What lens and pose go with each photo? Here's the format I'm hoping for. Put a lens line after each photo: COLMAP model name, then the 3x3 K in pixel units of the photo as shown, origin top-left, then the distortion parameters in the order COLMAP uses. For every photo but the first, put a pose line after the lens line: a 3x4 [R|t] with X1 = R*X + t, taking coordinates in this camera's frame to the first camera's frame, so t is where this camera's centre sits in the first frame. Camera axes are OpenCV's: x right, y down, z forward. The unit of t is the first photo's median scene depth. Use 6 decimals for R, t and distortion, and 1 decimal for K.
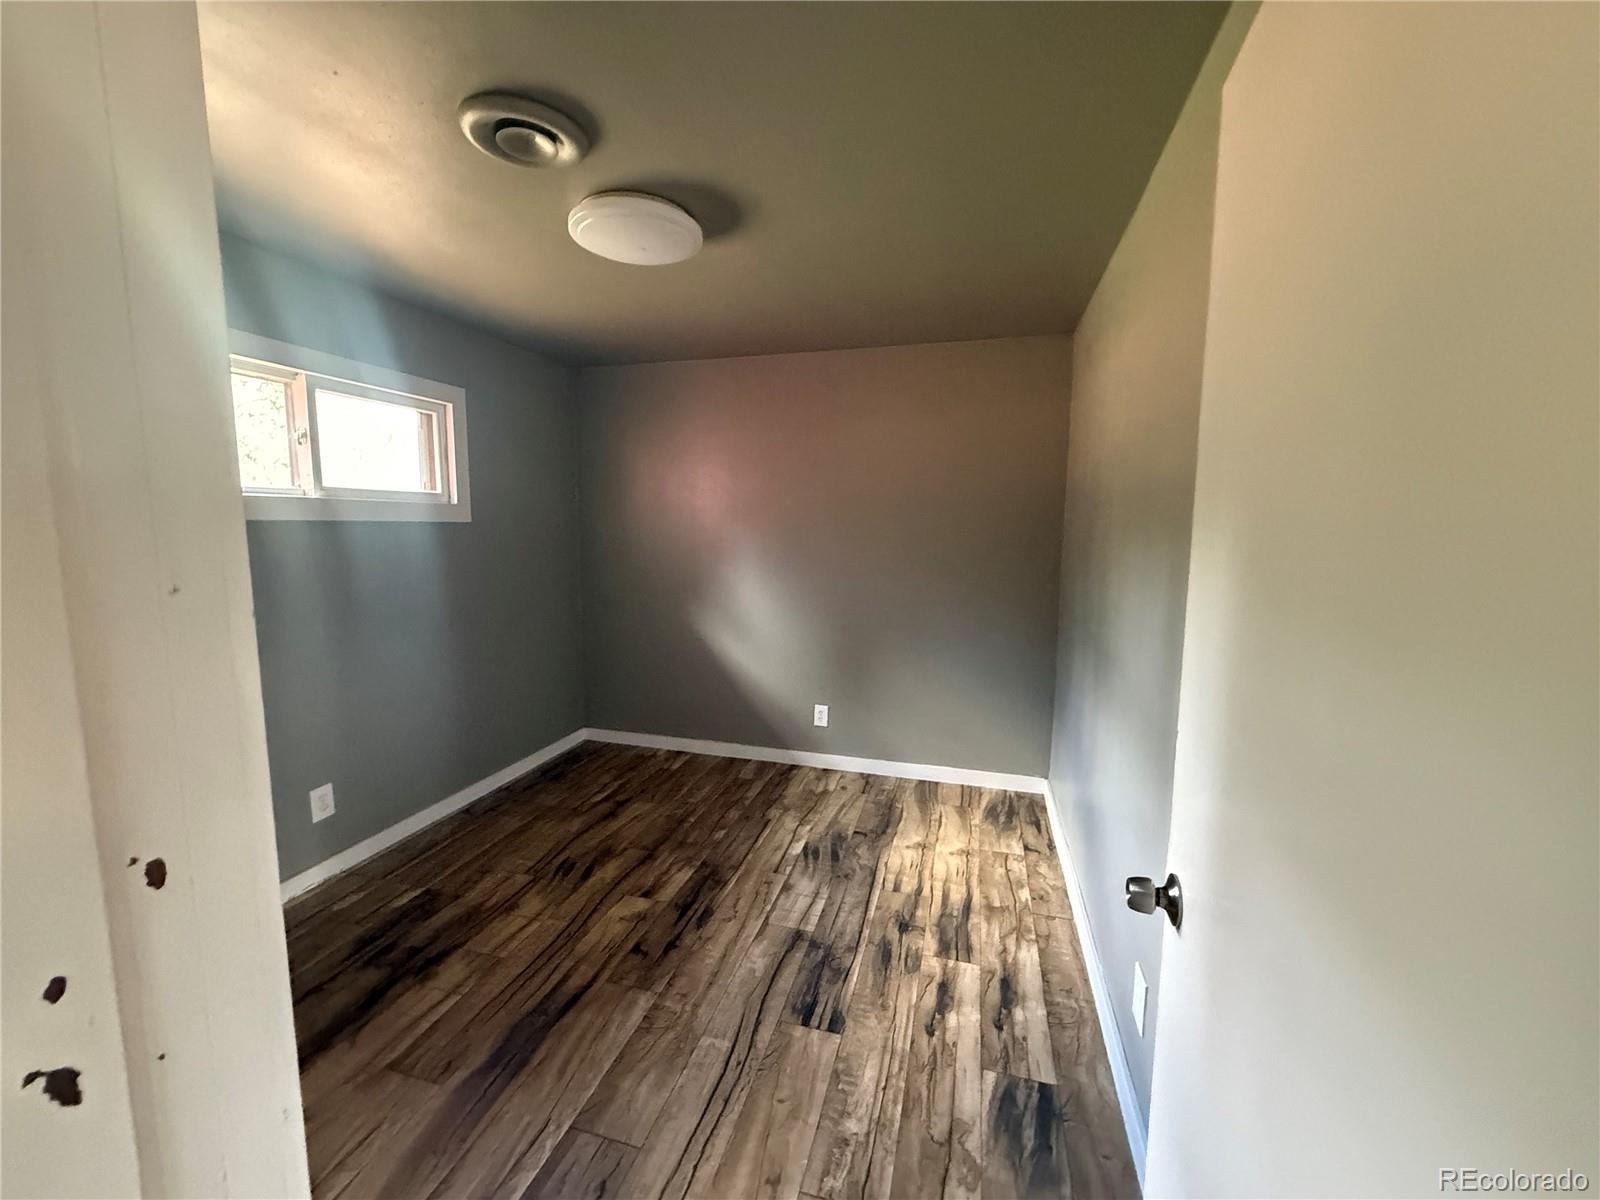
lens RADIAL K [[645.2, 0, 800.9], [0, 645.2, 599.8], [0, 0, 1]] dist [-0.001891, 0.000866]
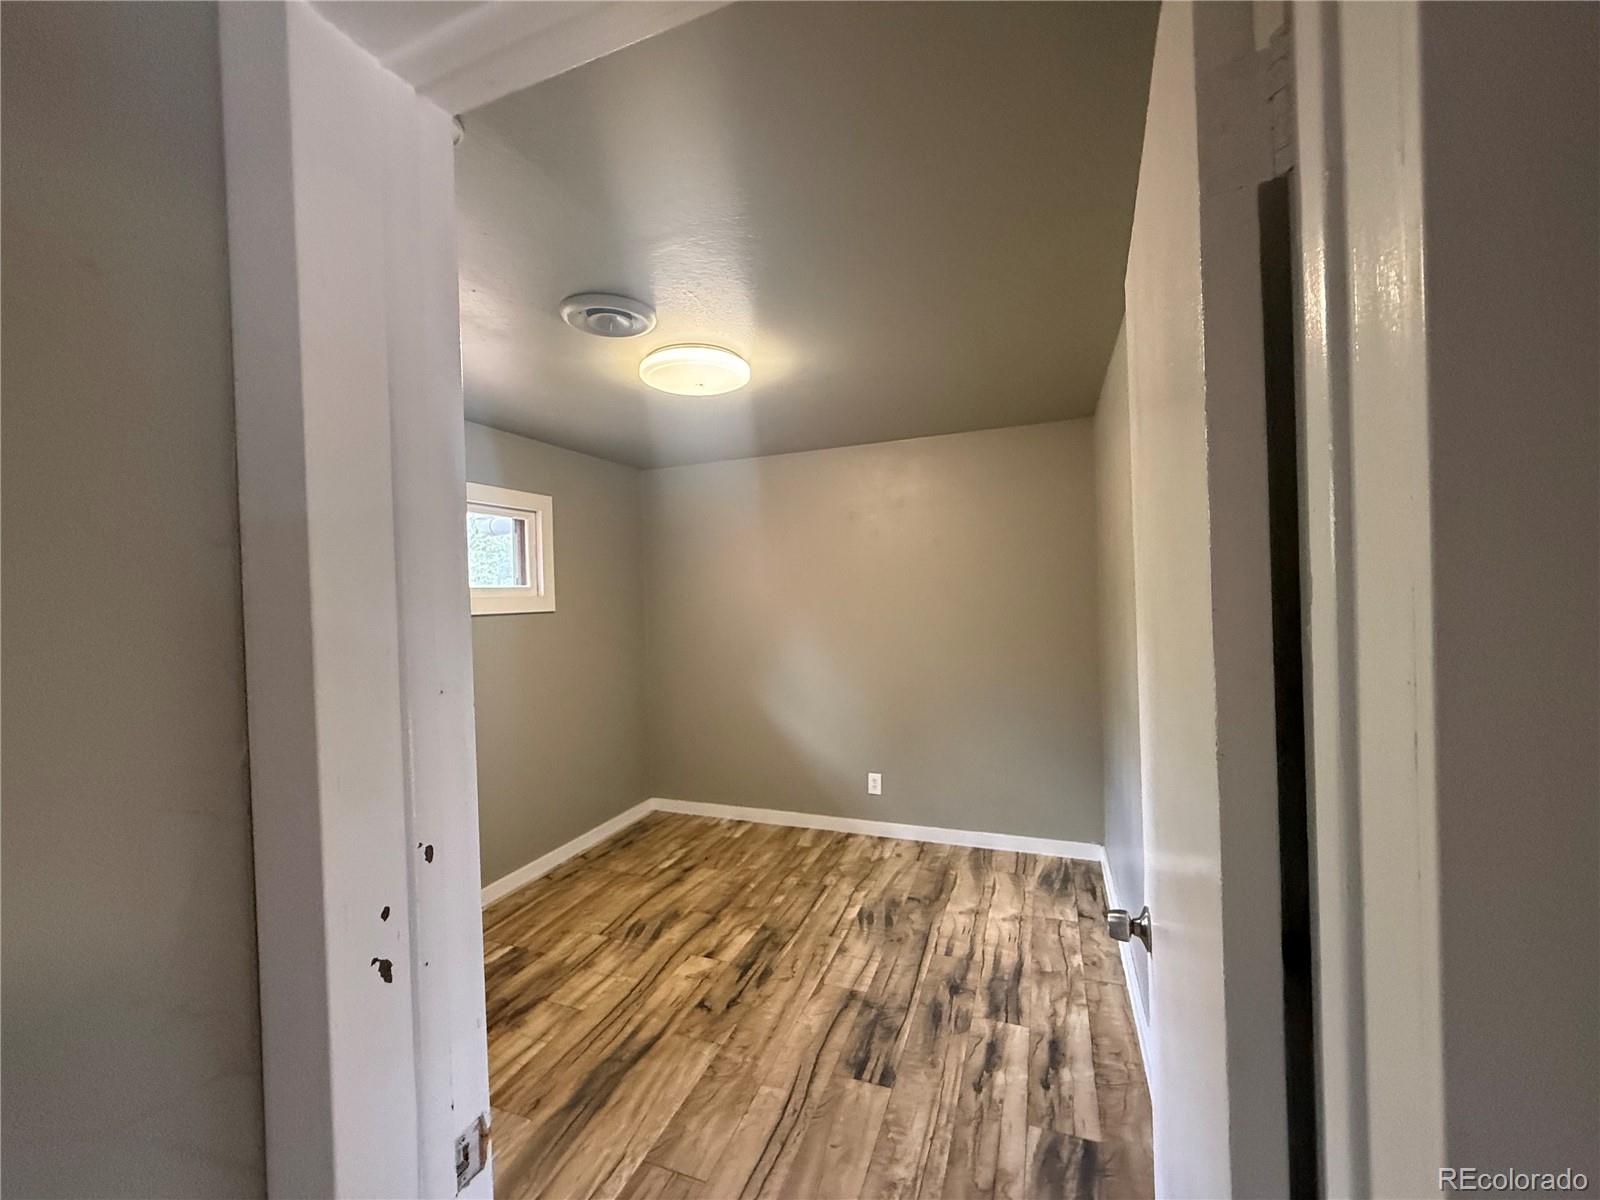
lens RADIAL K [[645.2, 0, 799.7], [0, 645.2, 598.3], [0, 0, 1]] dist [-0.001891, 0.000866]
pose [[0.994839, -0.038113, -0.094033, 0.037740], [0.027562, 0.993431, -0.111061, -0.008931], [0.097648, 0.107896, 0.989355, -0.130044]]
